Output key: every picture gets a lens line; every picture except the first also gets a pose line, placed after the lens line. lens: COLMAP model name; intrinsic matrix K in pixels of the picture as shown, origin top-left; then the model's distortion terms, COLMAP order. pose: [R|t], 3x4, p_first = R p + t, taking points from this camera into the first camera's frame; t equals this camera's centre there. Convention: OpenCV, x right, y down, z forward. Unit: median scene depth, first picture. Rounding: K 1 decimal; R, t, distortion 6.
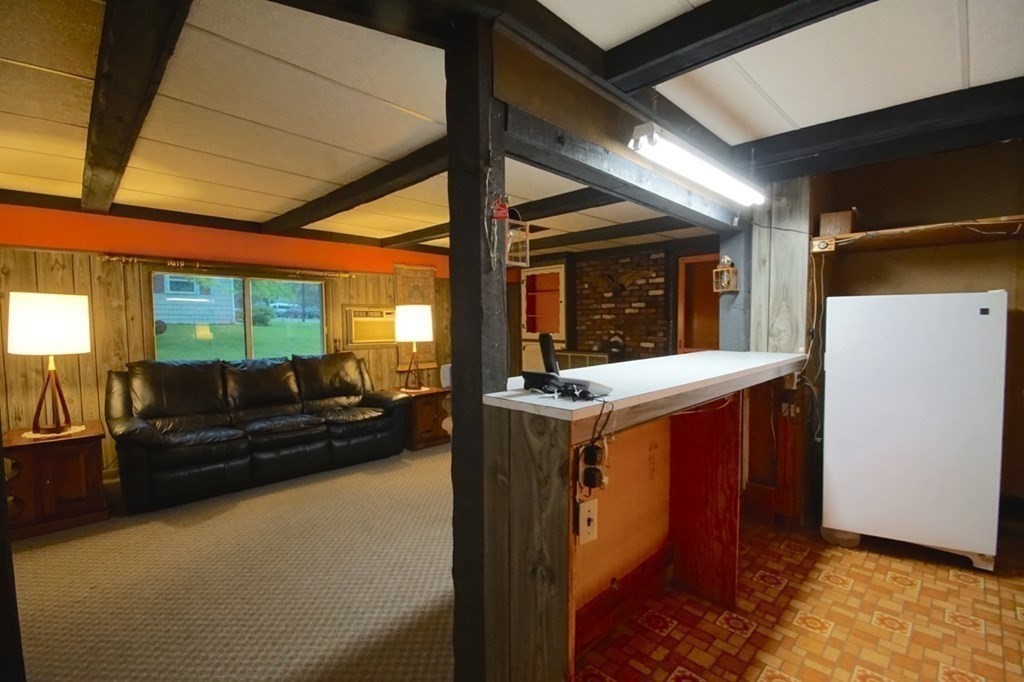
lens RADIAL K [[444.2, 0, 504.3], [0, 444.2, 337.9], [0, 0, 1]] dist [0.011154, -0.012290]
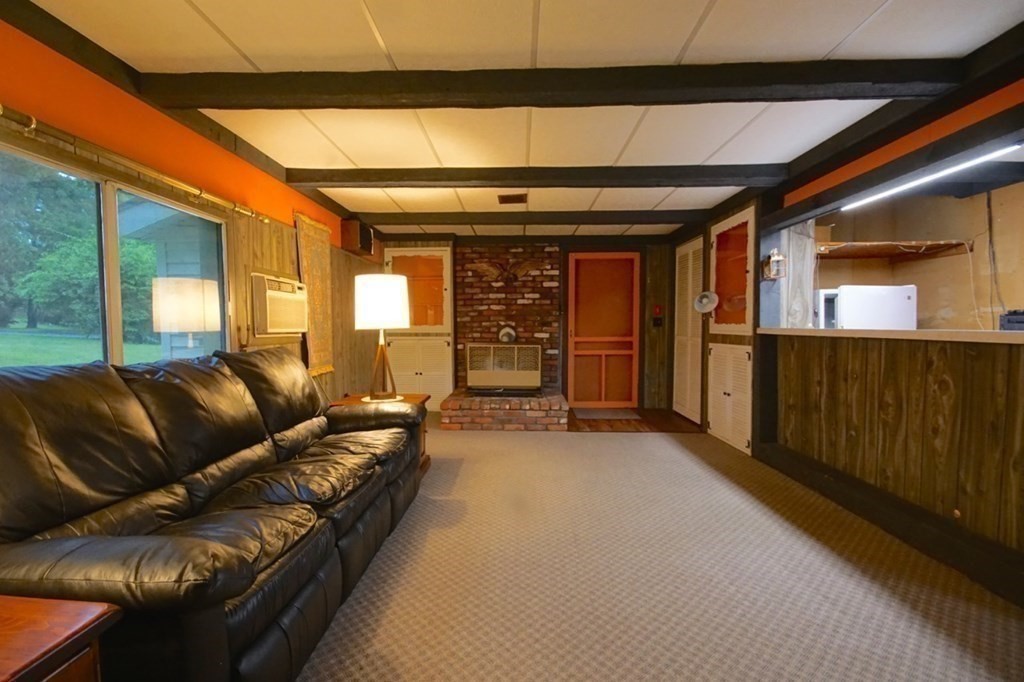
lens RADIAL K [[444.2, 0, 508.2], [0, 444.2, 346.0], [0, 0, 1]] dist [0.011154, -0.012290]
pose [[0.741880, -0.027851, 0.669954, -0.411990], [0.022485, 0.999608, 0.016656, 0.021033], [-0.670155, 0.002707, 0.742216, 0.285370]]
